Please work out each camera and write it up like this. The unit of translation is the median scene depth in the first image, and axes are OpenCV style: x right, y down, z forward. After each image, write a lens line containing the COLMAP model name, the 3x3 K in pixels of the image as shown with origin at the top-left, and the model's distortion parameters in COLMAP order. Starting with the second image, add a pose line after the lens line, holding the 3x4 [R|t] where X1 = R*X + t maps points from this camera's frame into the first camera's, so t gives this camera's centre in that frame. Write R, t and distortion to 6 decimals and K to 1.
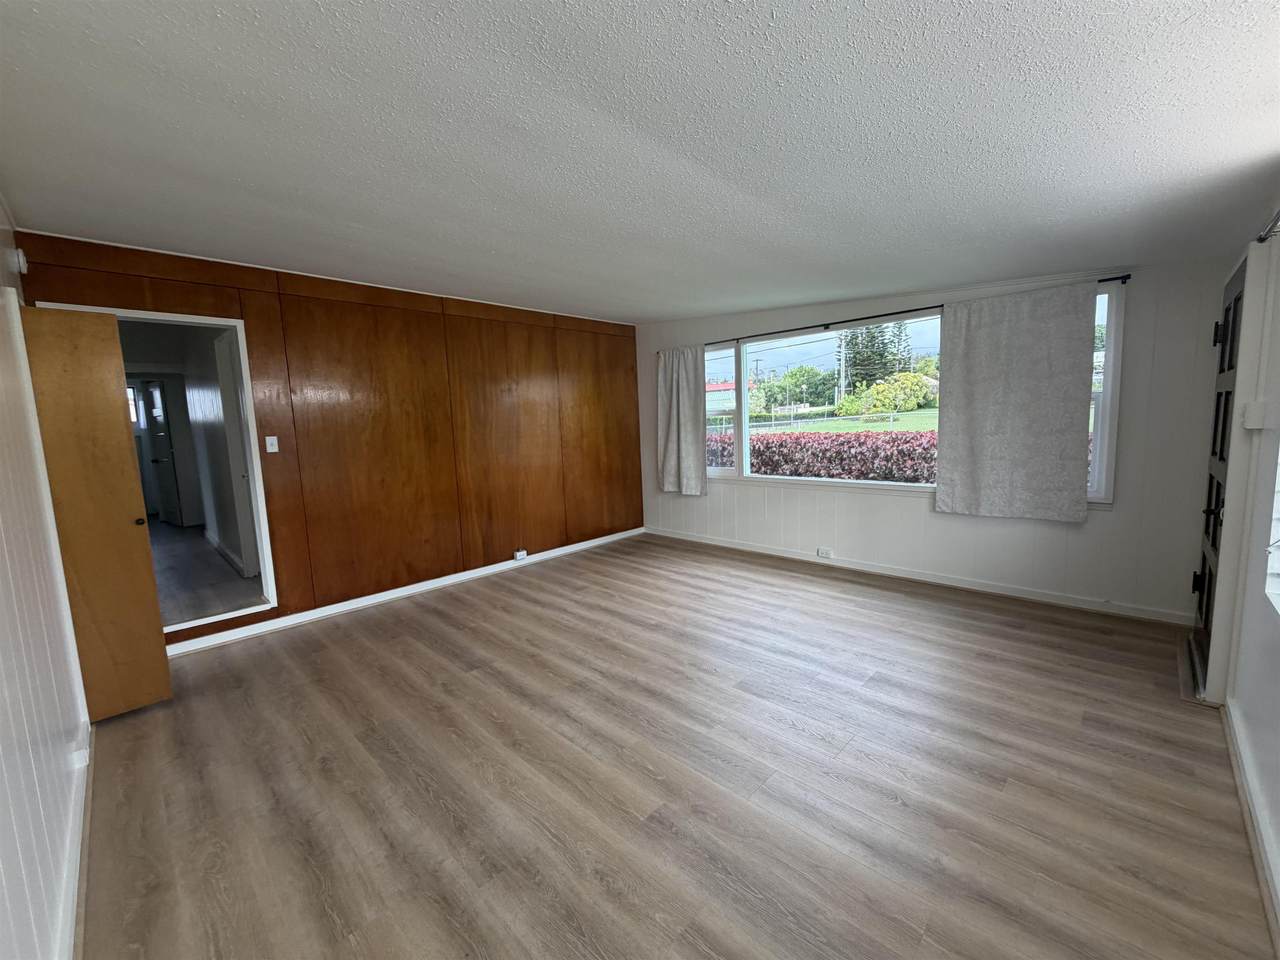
lens RADIAL K [[512.9, 0, 645.1], [0, 512.9, 481.4], [0, 0, 1]] dist [-0.003968, 0.000289]
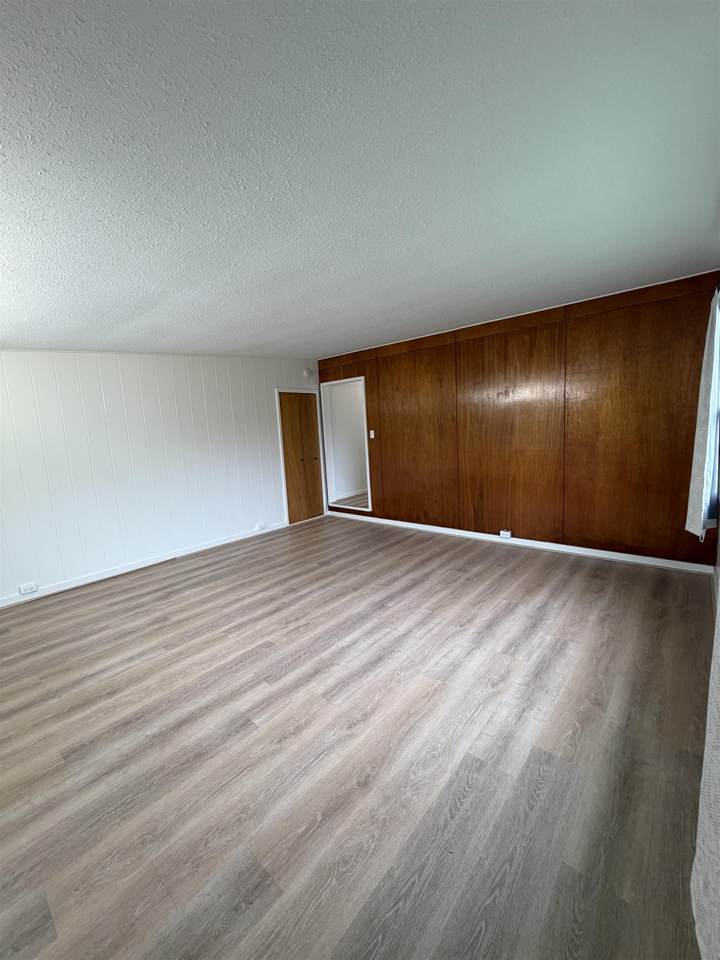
lens RADIAL K [[384.6, 0, 363.5], [0, 384.6, 478.5], [0, 0, 1]] dist [-0.003968, 0.000289]
pose [[0.057460, 0.166163, -0.984423, 0.789314], [-0.066538, 0.984497, 0.162292, -0.139499], [0.996128, 0.056176, 0.067626, 0.827501]]
